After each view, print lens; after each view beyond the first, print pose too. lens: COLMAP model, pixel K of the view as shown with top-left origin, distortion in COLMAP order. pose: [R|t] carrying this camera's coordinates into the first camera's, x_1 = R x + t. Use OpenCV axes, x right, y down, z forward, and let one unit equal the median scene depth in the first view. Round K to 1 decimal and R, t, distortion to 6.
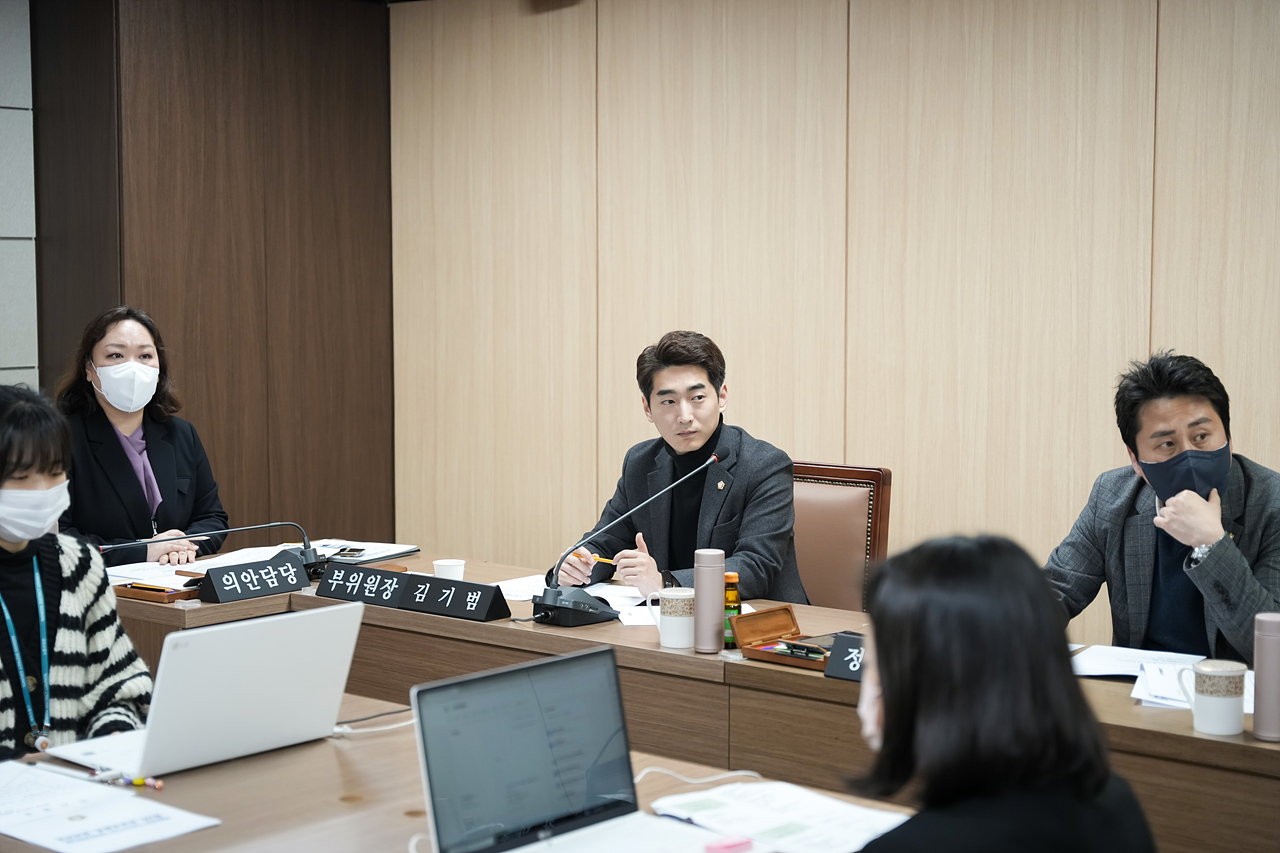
lens RADIAL K [[2062.3, 0, 640.0], [0, 2062.3, 426.5], [0, 0, 1]] dist [0.027367, 0.000638]
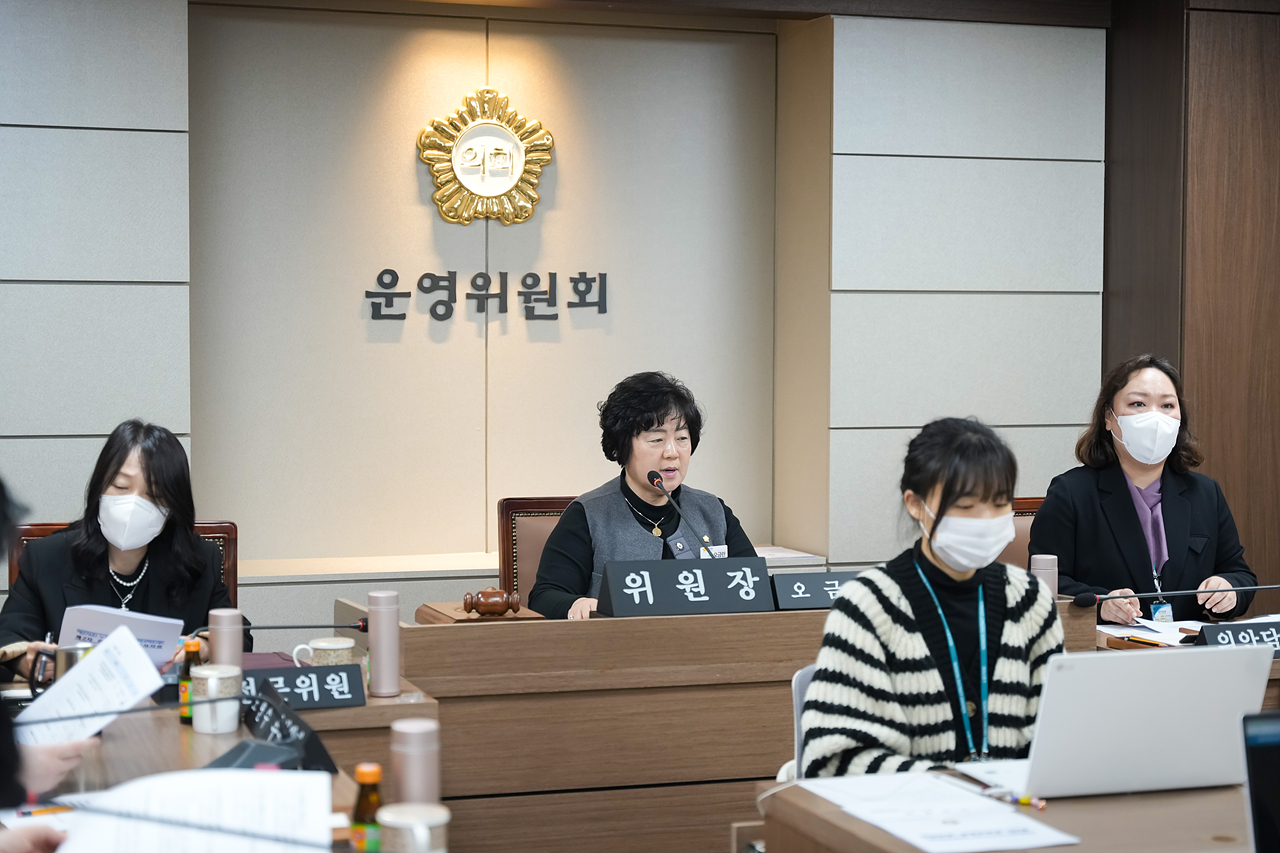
lens RADIAL K [[2263.6, 0, 640.0], [0, 2263.6, 426.5], [0, 0, 1]] dist [0.034808, -0.002217]
pose [[0.855429, 0.021423, -0.517477, 0.099769], [-0.043077, 0.998625, -0.029868, 0.017918], [0.516126, 0.047842, 0.855175, -0.033712]]
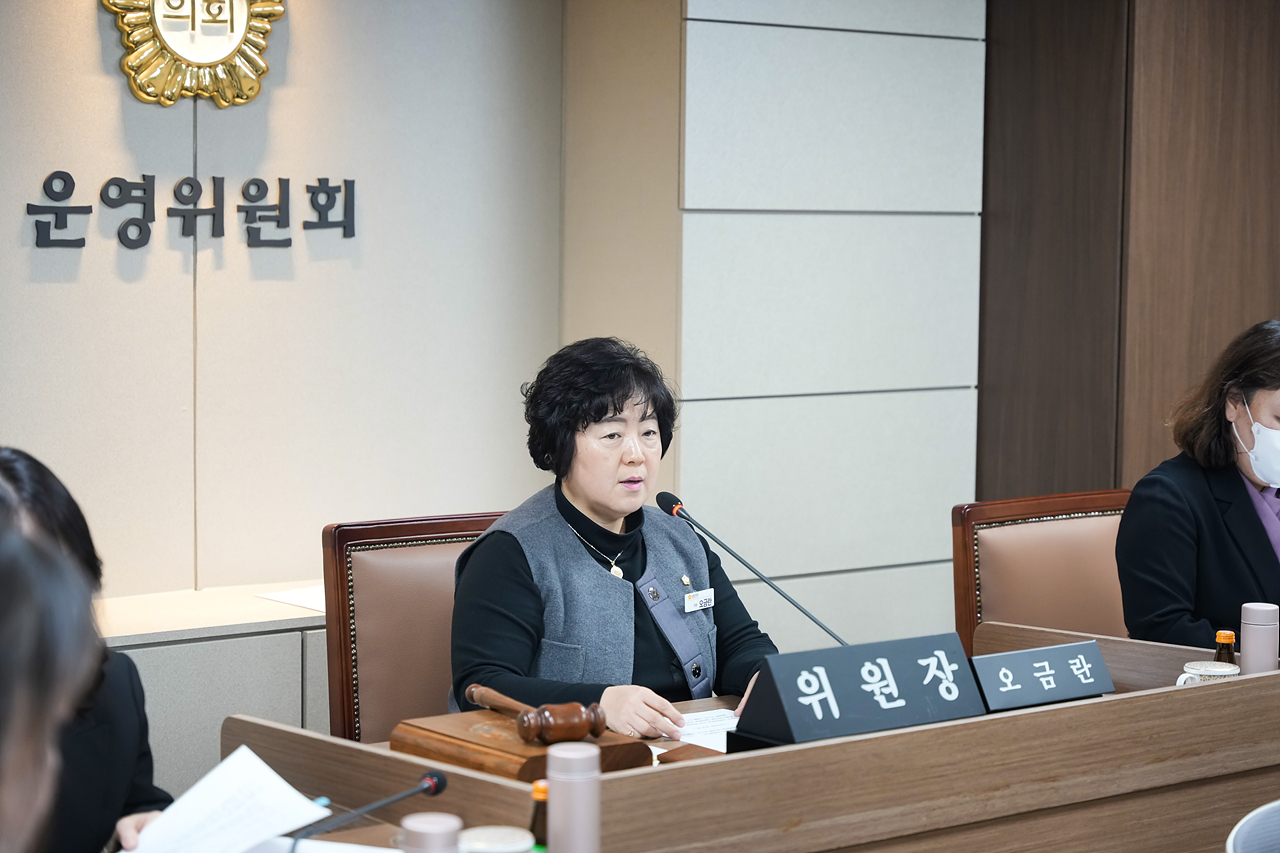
lens RADIAL K [[2582.6, 0, 640.0], [0, 2582.6, 426.5], [0, 0, 1]] dist [0.014988, 0.256785]
pose [[0.979882, 0.023798, -0.198156, -0.296631], [-0.024602, 0.999696, -0.001596, -0.012654], [0.198058, 0.006439, 0.980169, 0.084086]]
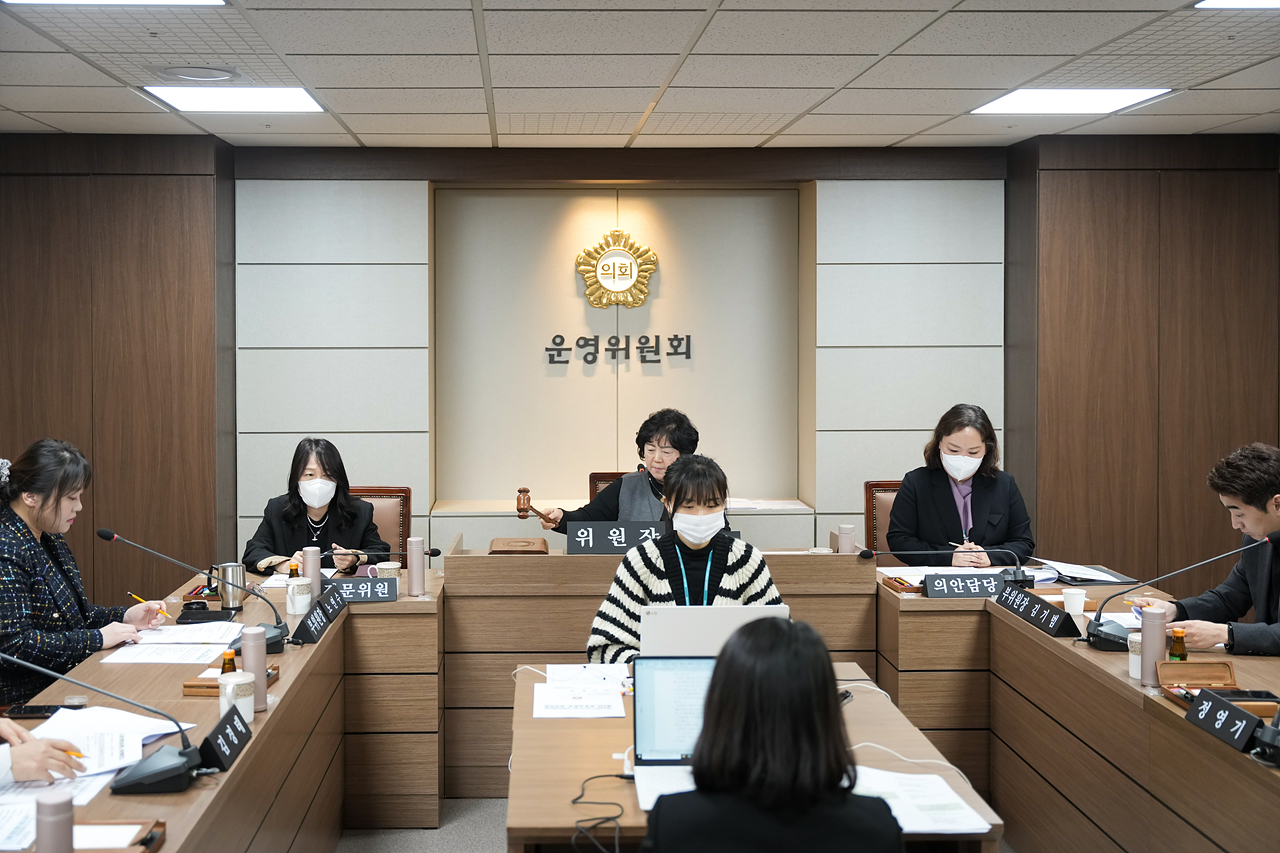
lens RADIAL K [[1409.7, 0, 554.9], [0, 1409.7, 335.3], [0, 0, 1]] dist [0.010765, 0.009987]
pose [[0.655003, 0.002960, -0.755620, 0.371233], [-0.057251, 0.997312, -0.045720, -0.041383], [0.753454, 0.073206, 0.653413, 0.078837]]
